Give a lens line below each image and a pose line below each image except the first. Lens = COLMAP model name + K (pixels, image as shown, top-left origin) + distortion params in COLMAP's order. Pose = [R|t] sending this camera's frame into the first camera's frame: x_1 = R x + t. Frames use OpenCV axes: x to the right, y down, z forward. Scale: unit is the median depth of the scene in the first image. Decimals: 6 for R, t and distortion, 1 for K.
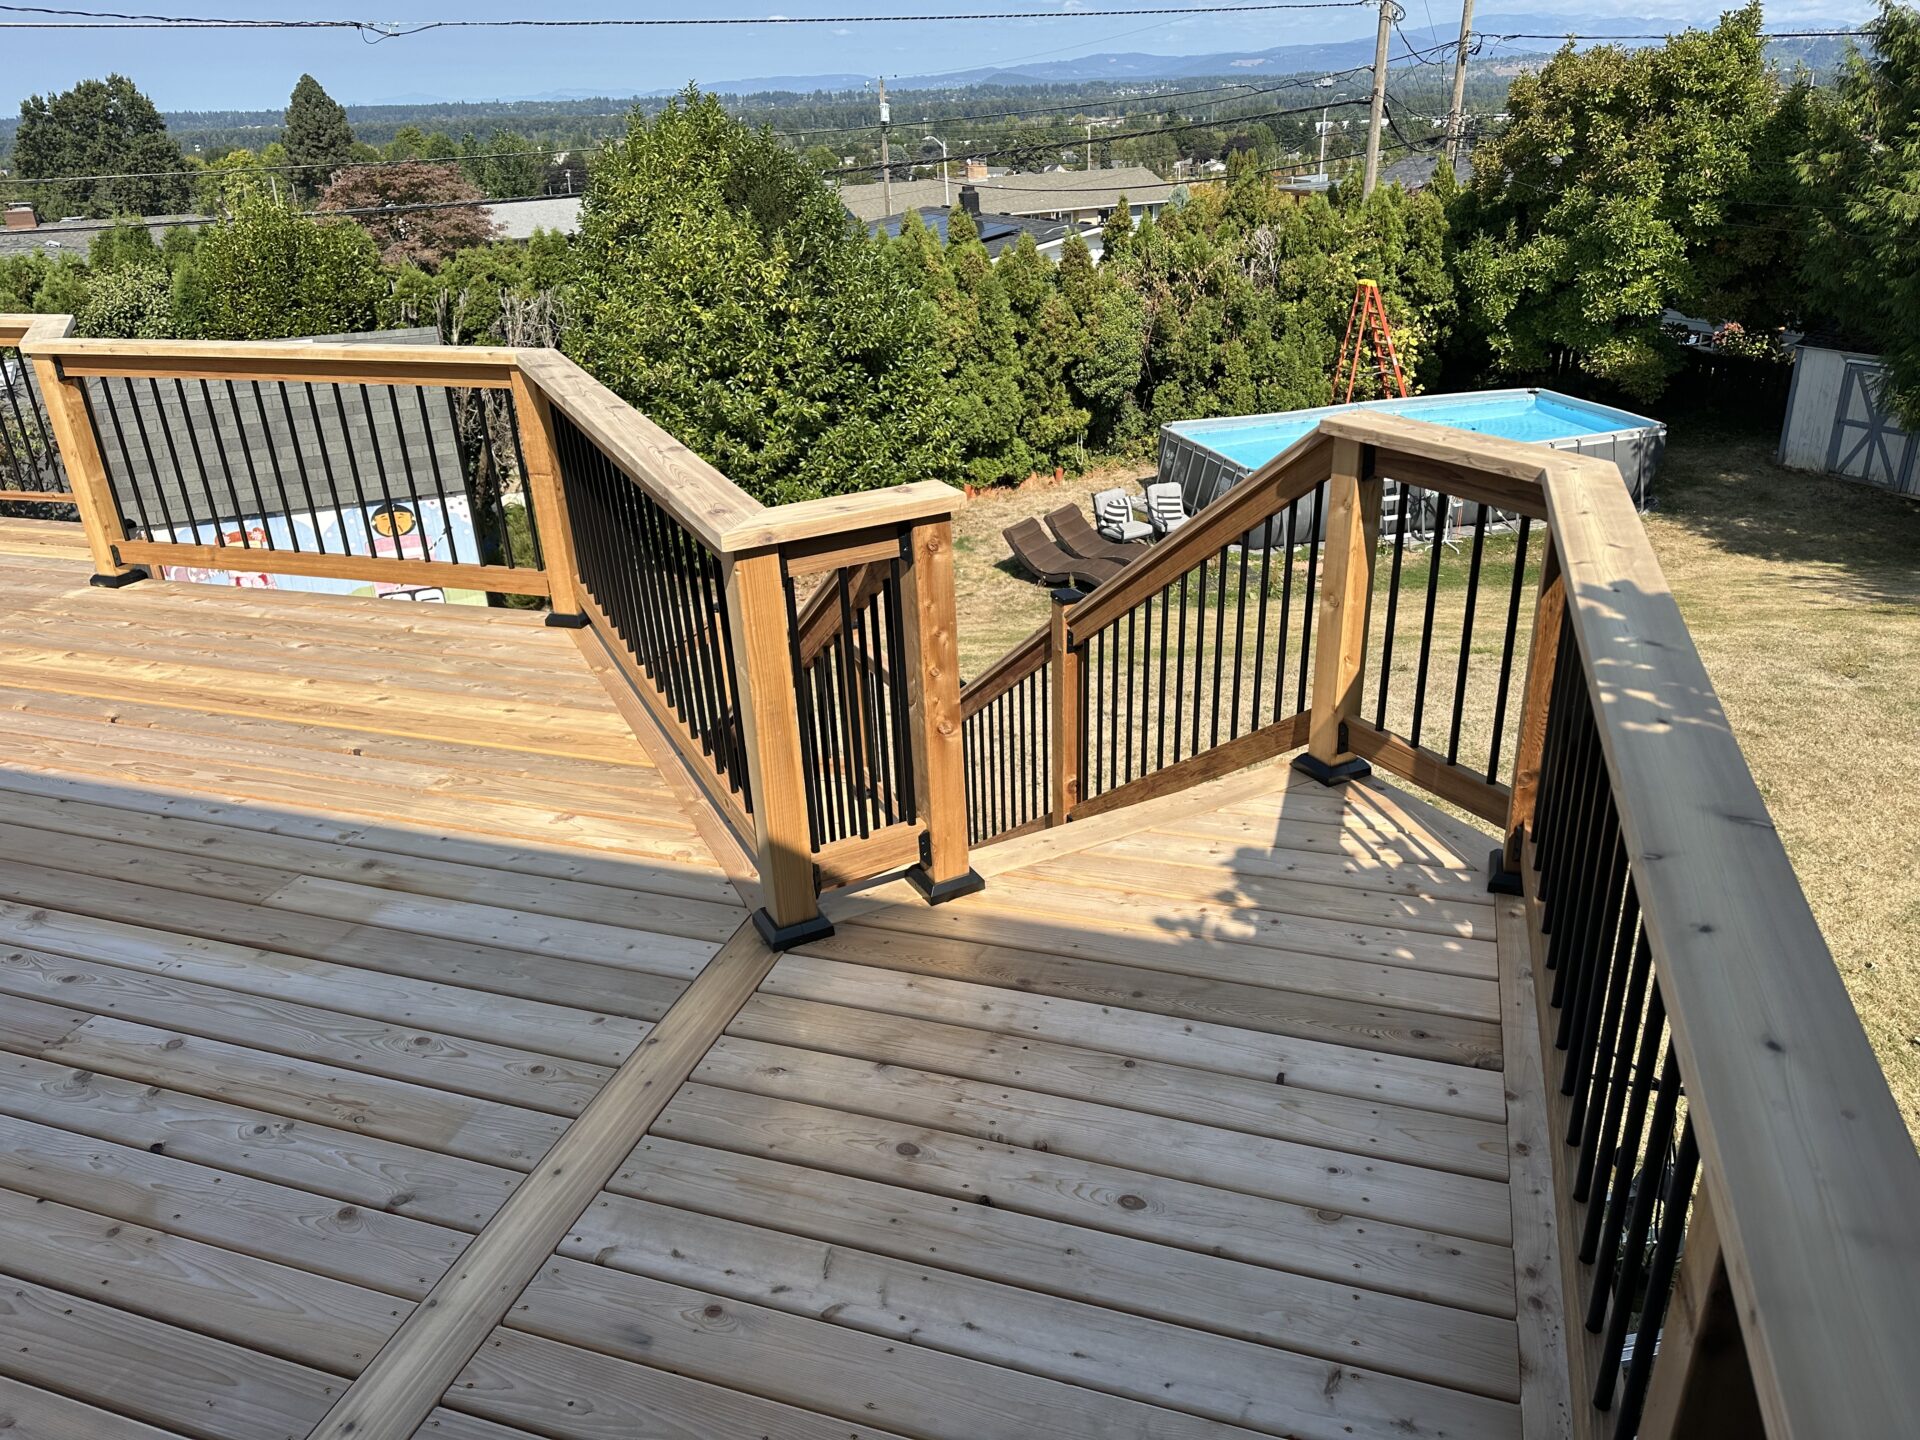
lens RADIAL K [[1361.7, 0, 955.8], [0, 1361.7, 718.3], [0, 0, 1]] dist [0.062387, -0.078369]
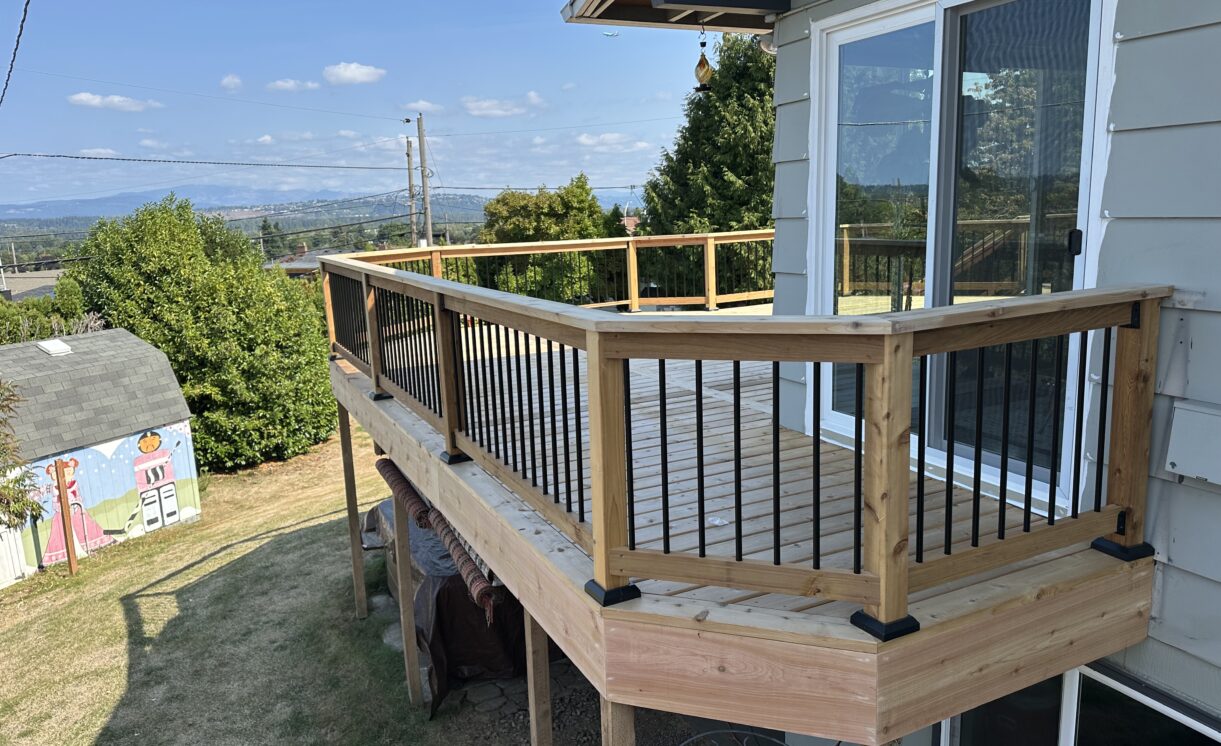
lens RADIAL K [[844.7, 0, 626.7], [0, 844.7, 371.5], [0, 0, 1]] dist [0.120283, -0.186067]
pose [[0.705546, -0.126656, 0.697254, -0.594111], [0.301183, 0.944211, -0.133249, 0.065222], [-0.641478, 0.304014, 0.704331, -0.053577]]
